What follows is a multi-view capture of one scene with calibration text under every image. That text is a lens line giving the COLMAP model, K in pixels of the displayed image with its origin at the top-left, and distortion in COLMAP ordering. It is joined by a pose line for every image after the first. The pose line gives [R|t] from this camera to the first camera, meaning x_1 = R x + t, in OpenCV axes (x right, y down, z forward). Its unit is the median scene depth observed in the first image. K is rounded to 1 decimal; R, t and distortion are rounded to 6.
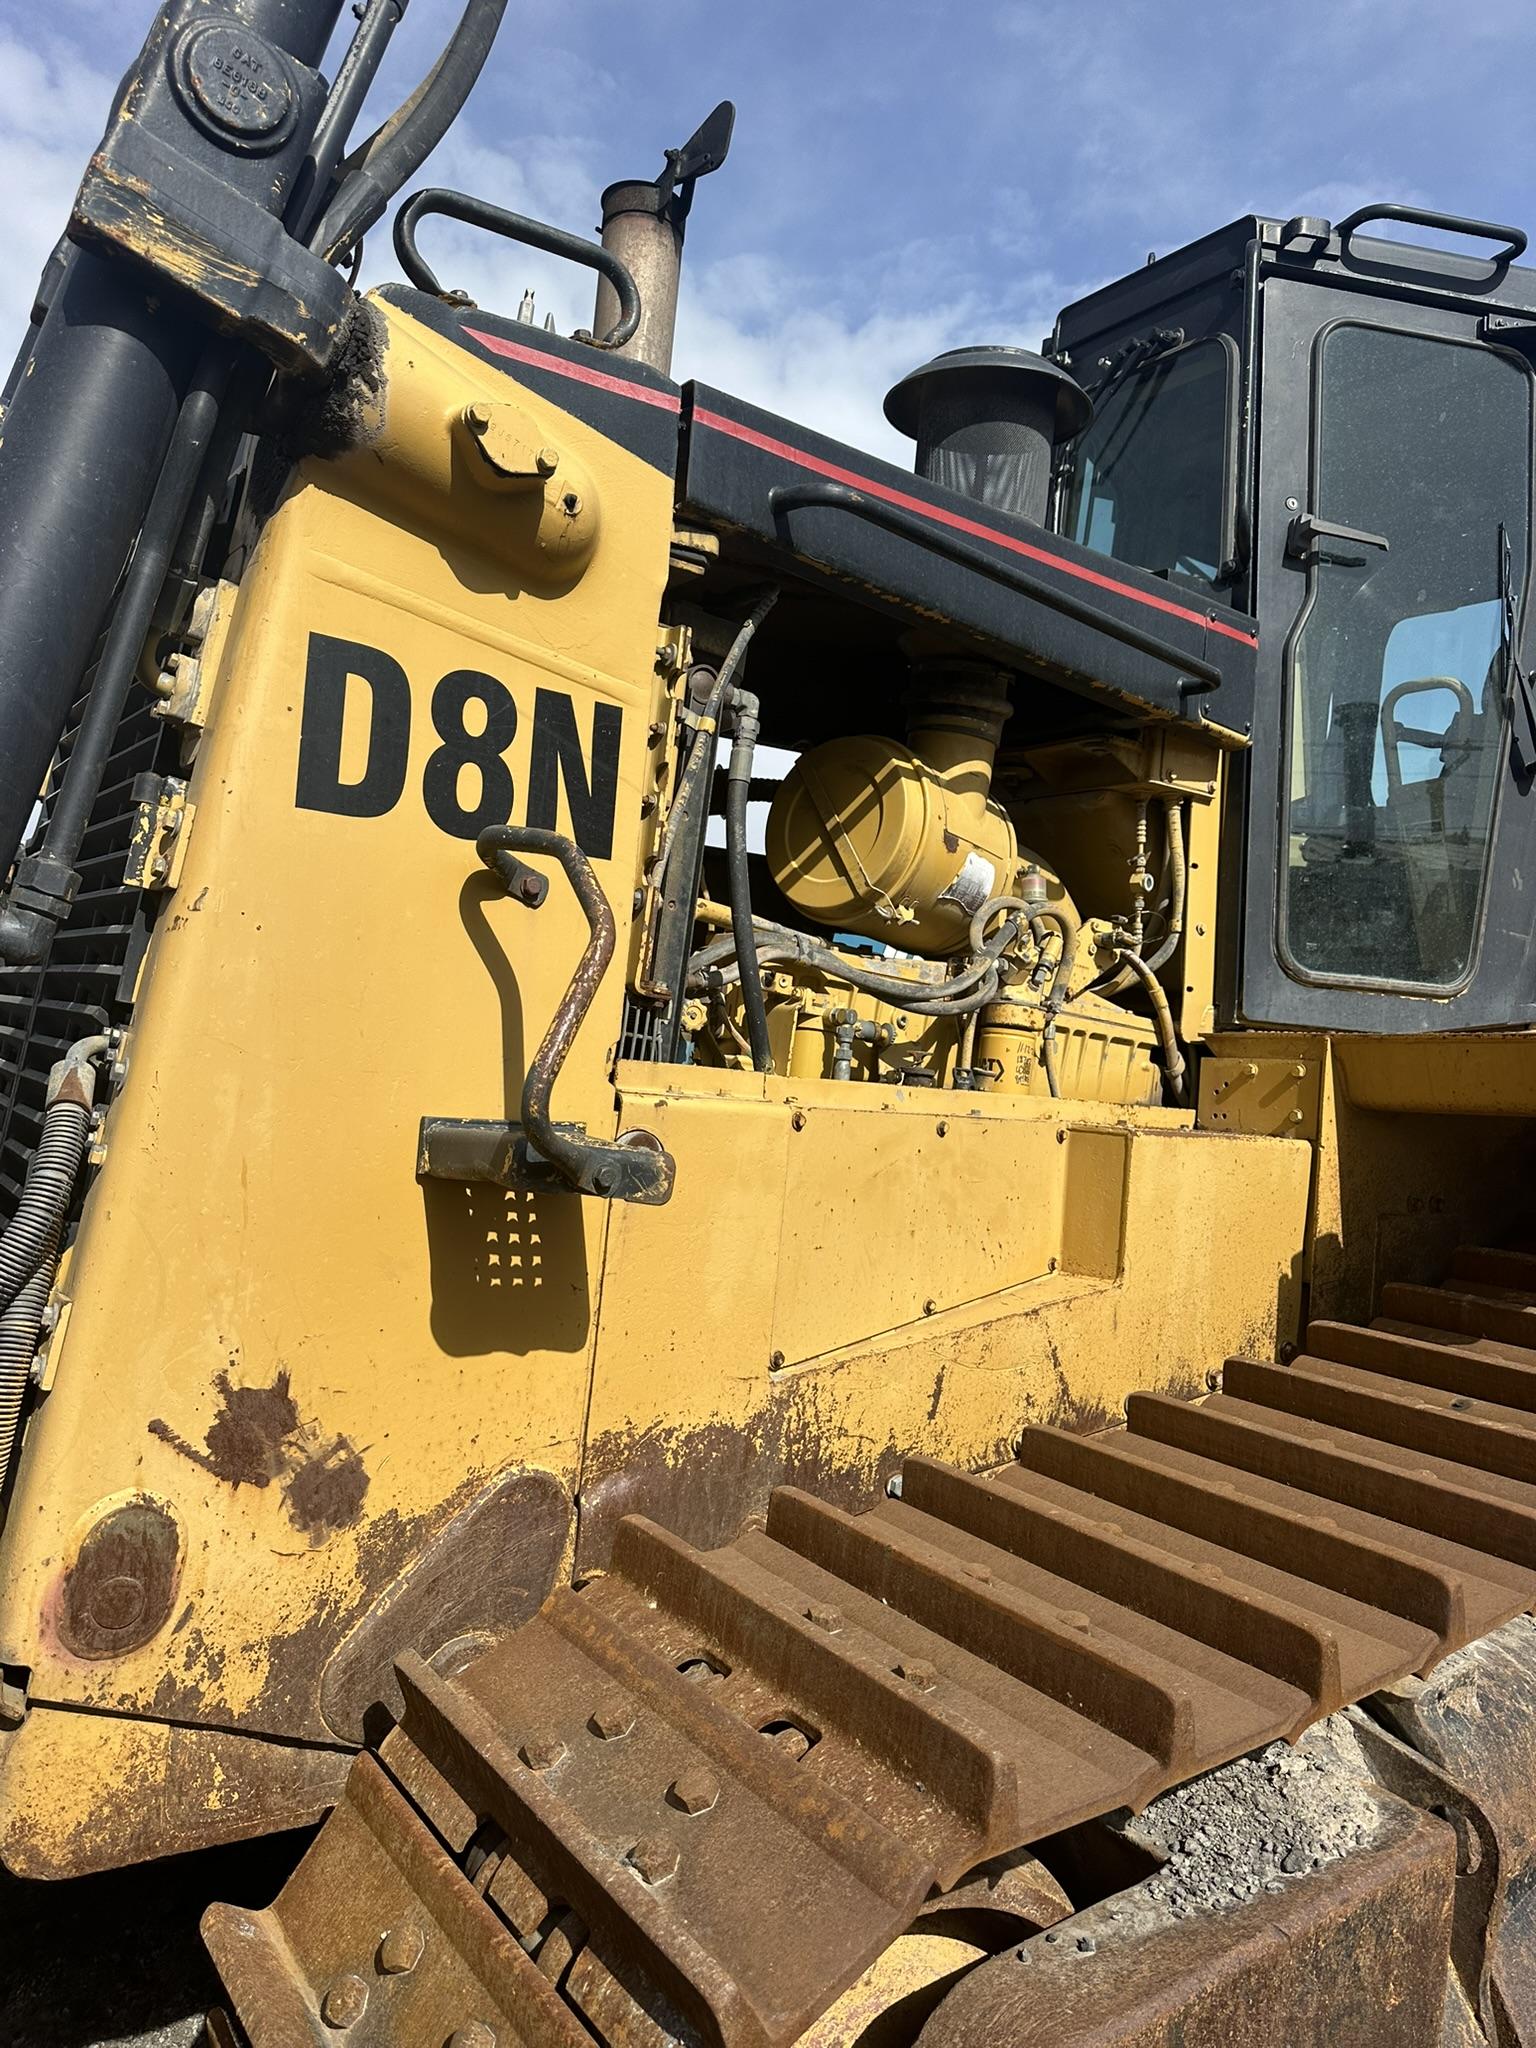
lens RADIAL K [[1405.5, 0, 704.3], [0, 1405.5, 1028.3], [0, 0, 1]] dist [-0.001161, -0.008957]
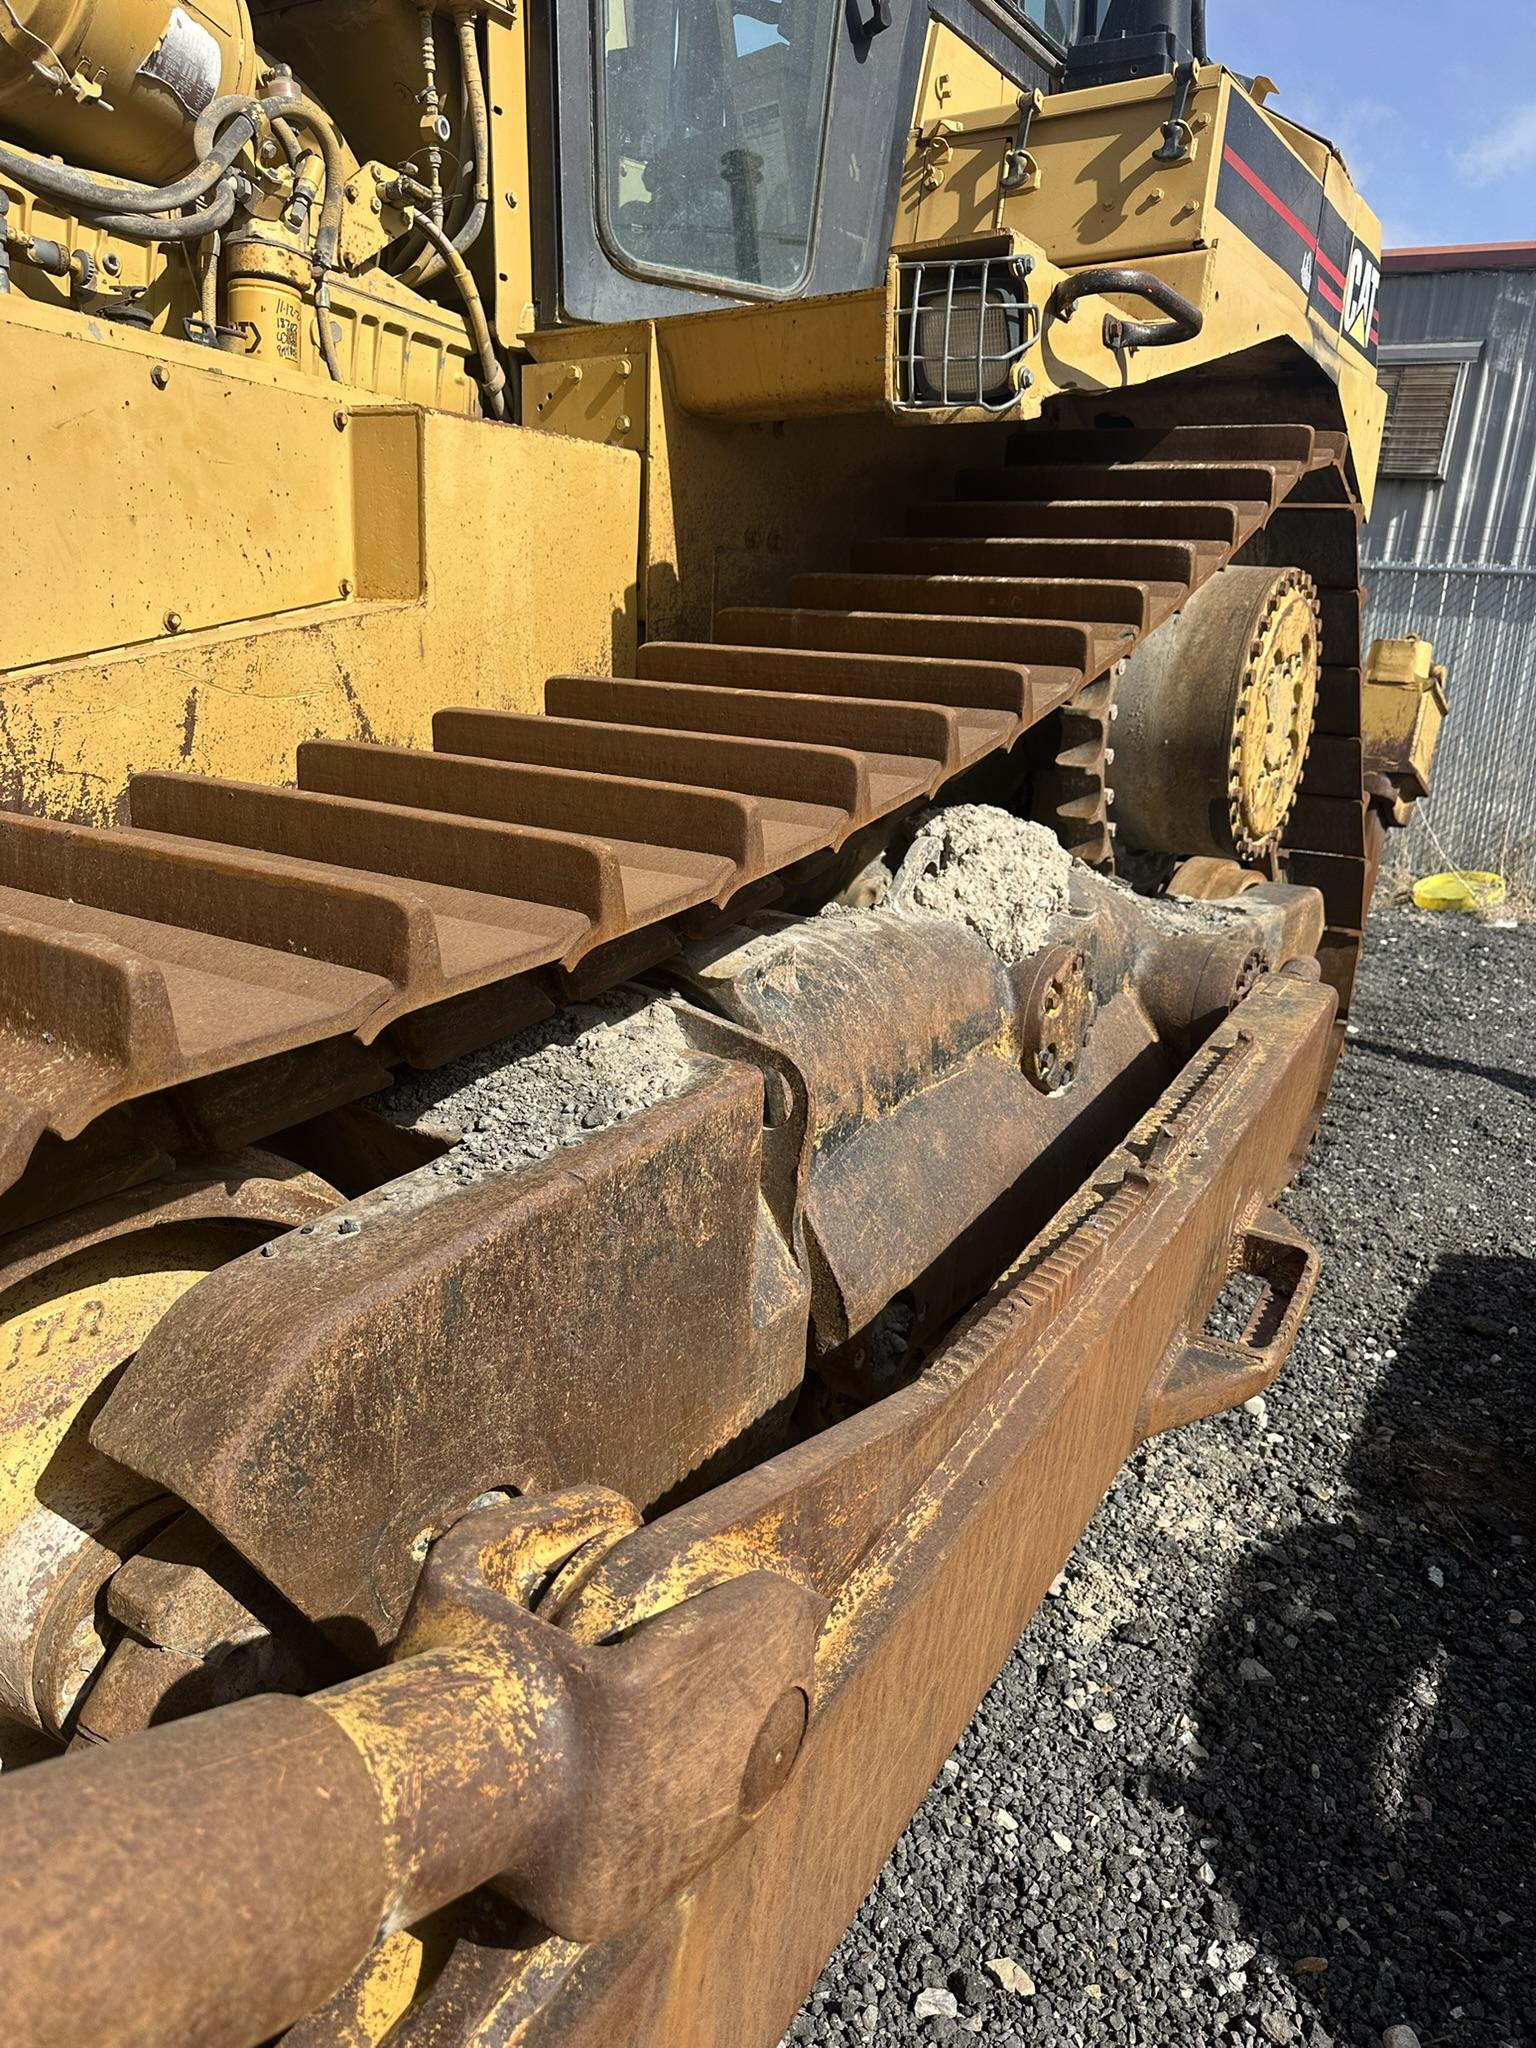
lens RADIAL K [[1430.8, 0, 768.0], [0, 1430.8, 1024.0], [0, 0, 1]] dist [0.004625, -0.055086]
pose [[0.903145, -0.148867, 0.402702, 0.116858], [0.017287, 0.949811, 0.312346, 0.185647], [-0.428988, -0.275132, 0.860390, 0.124532]]
